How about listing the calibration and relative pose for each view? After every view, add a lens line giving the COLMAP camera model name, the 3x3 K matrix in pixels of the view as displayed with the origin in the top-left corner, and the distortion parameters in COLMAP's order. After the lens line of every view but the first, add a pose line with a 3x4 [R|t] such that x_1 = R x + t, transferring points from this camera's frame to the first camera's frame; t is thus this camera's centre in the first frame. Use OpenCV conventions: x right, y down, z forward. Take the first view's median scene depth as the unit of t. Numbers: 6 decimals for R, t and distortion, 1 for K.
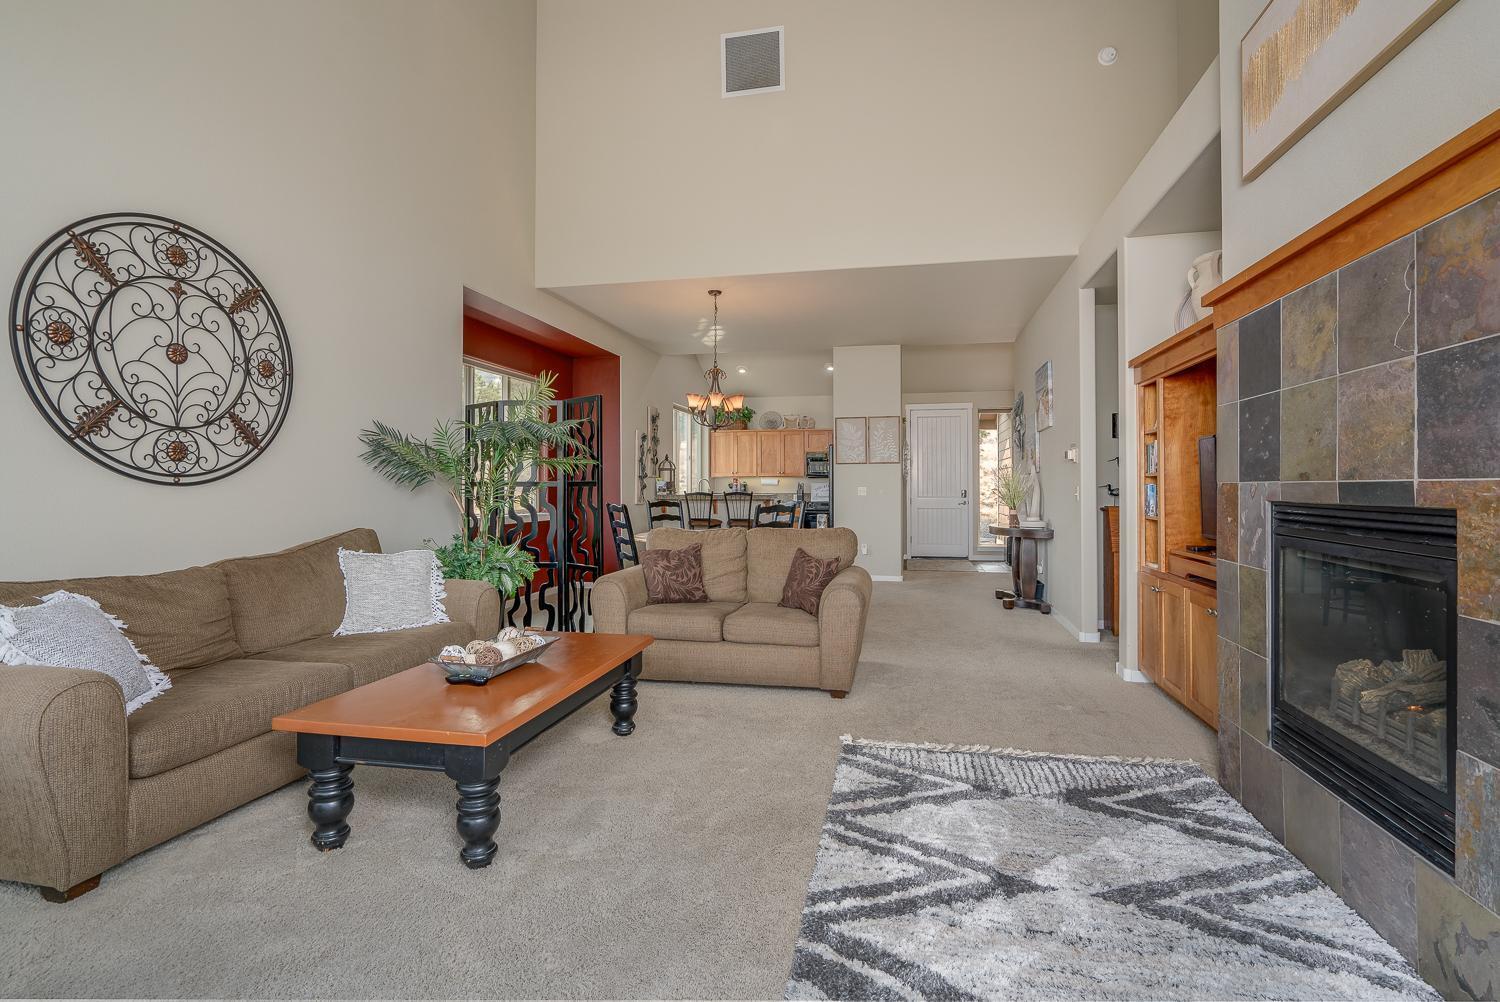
lens RADIAL K [[687.5, 0, 768.6], [0, 687.5, 485.2], [0, 0, 1]] dist [-0.000163, 0.002098]
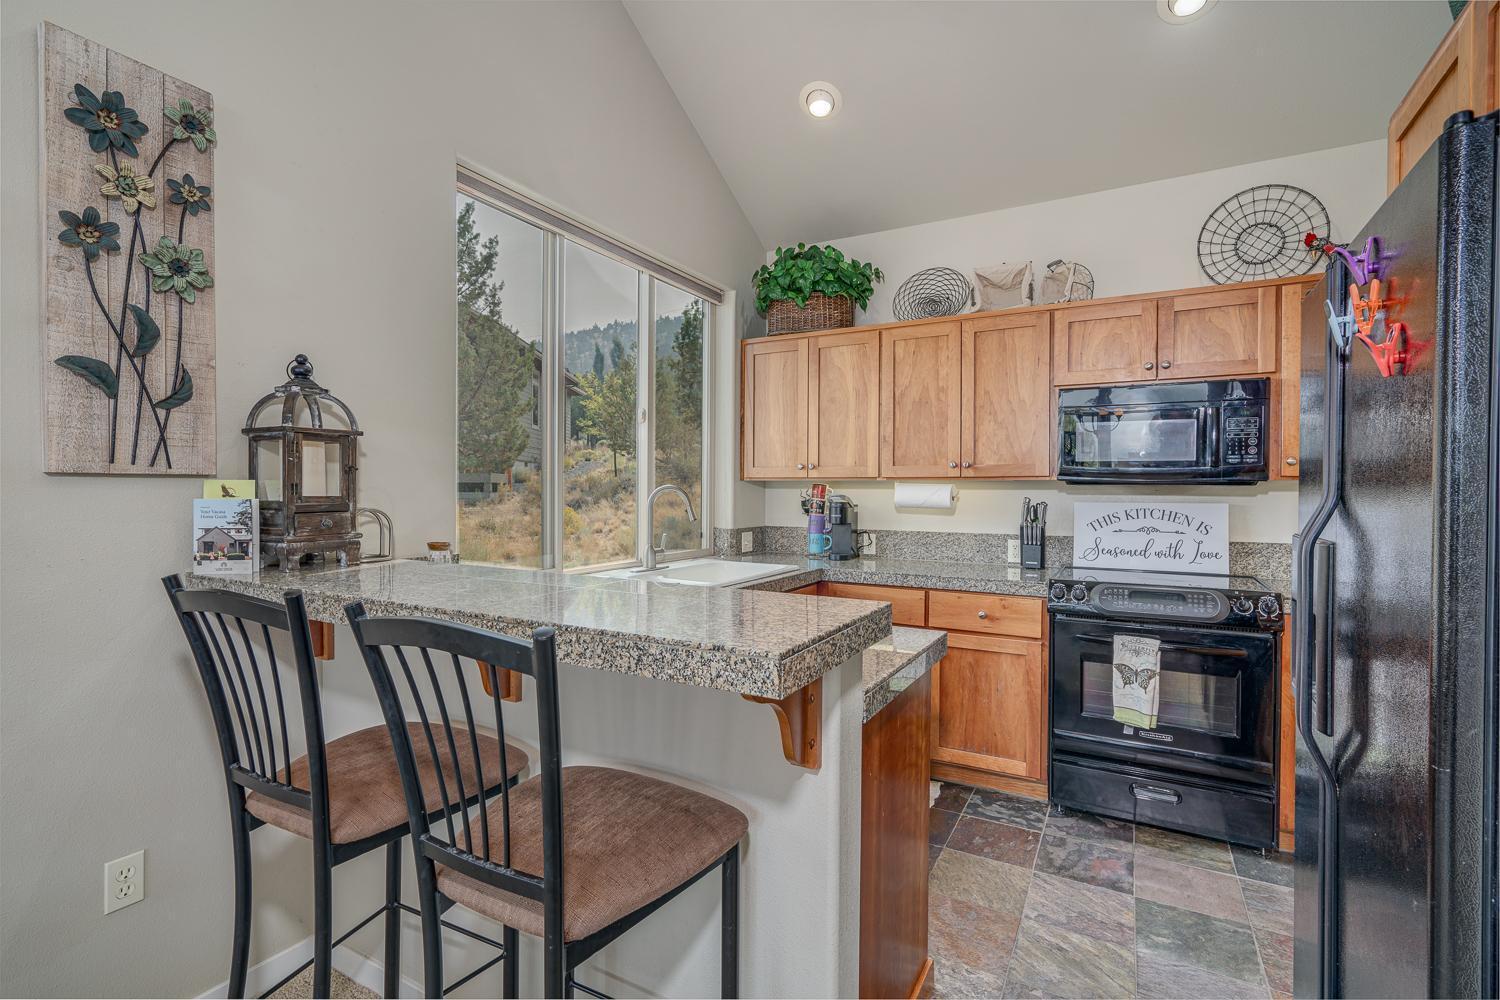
lens RADIAL K [[687.5, 0, 757.8], [0, 687.5, 499.3], [0, 0, 1]] dist [-0.000163, 0.002098]
pose [[0.950243, 0.011279, -0.311305, 0.026446], [-0.008232, 0.999905, 0.011100, -0.006953], [0.311401, -0.007985, 0.950245, 0.712744]]
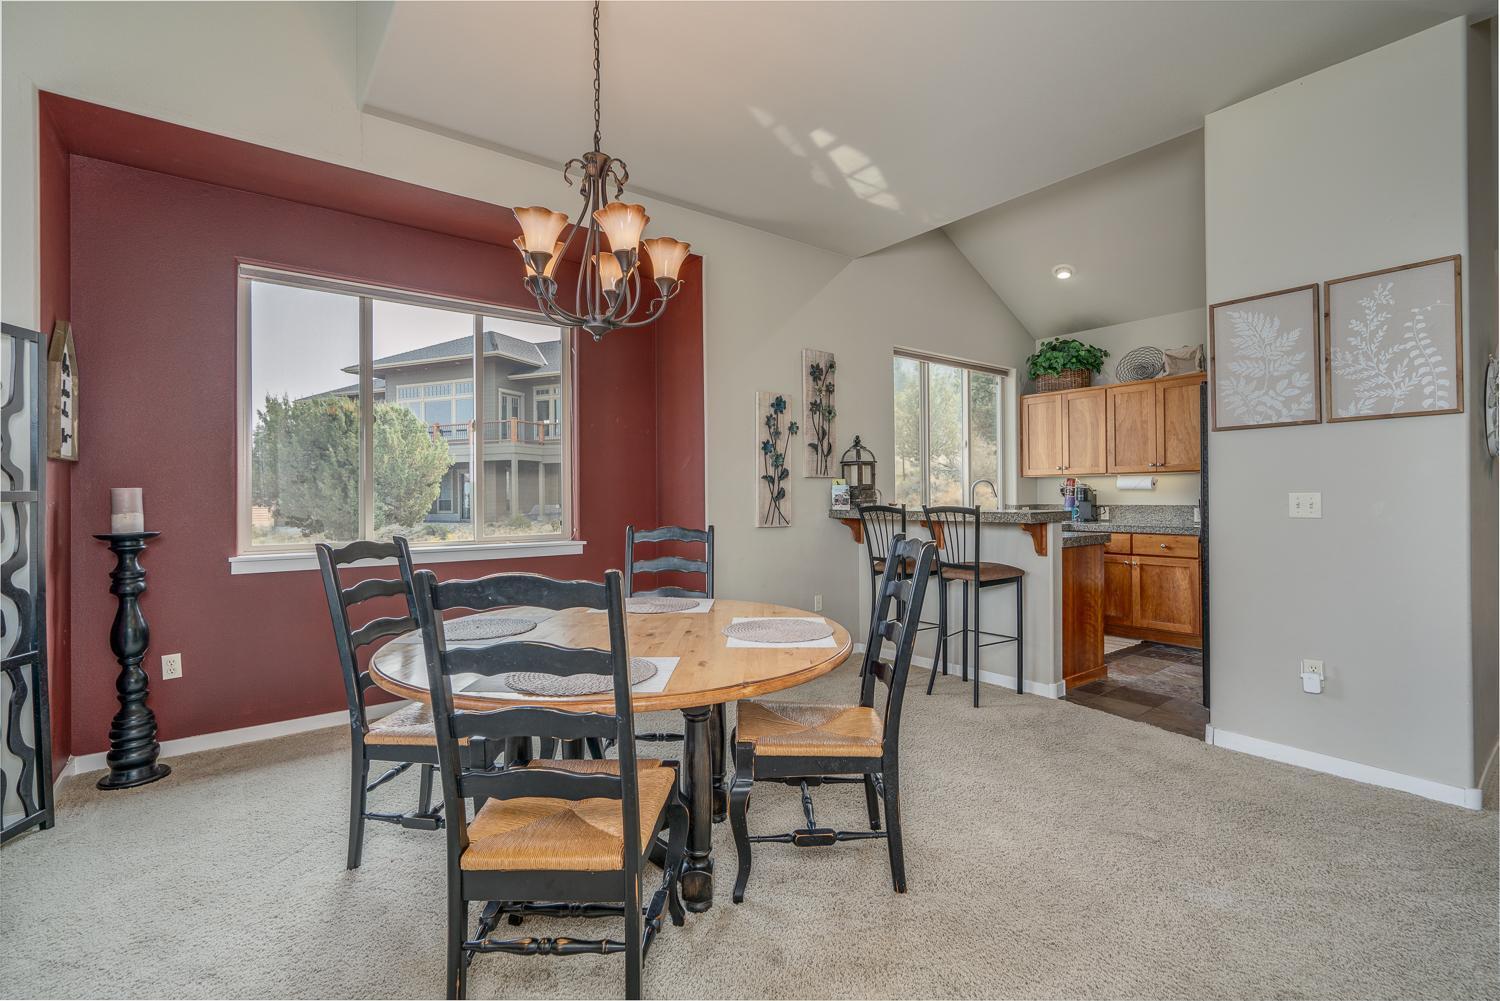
lens RADIAL K [[664.8, 0, 755.4], [0, 664.8, 492.7], [0, 0, 1]] dist [0.000298, 0.000331]
pose [[0.751021, -0.006620, -0.660245, 0.118203], [0.005869, 0.999977, -0.003350, 0.001578], [0.660252, -0.001359, 0.751043, 0.453528]]
